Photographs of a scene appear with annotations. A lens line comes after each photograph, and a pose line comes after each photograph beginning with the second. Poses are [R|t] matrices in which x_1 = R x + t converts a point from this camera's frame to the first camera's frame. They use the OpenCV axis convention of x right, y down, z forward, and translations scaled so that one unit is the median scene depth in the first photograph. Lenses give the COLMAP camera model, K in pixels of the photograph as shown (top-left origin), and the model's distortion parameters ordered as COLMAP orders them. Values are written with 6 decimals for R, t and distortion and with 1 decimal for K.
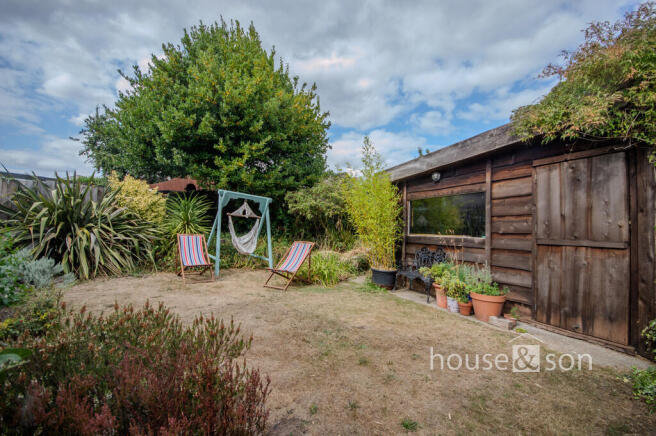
lens RADIAL K [[301.5, 0, 328.0], [0, 301.5, 218.0], [0, 0, 1]] dist [0.002581, 0.000099]
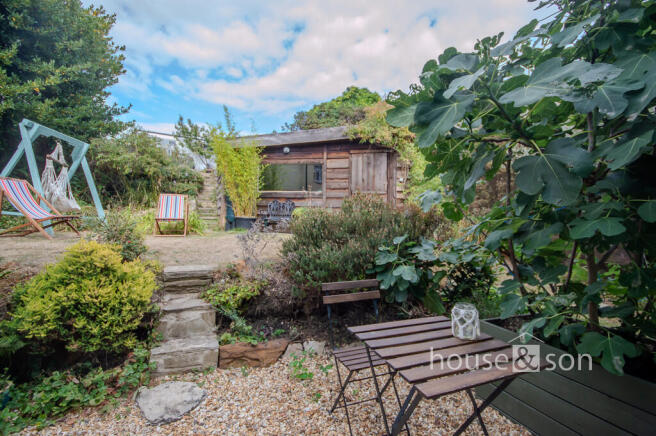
lens RADIAL K [[301.5, 0, 328.0], [0, 301.5, 218.0], [0, 0, 1]] dist [0.002581, 0.000099]
pose [[0.578661, -0.029619, 0.815030, -0.806685], [-0.034843, 0.997530, 0.060990, 0.105279], [-0.814824, -0.063690, 0.576200, -0.009232]]
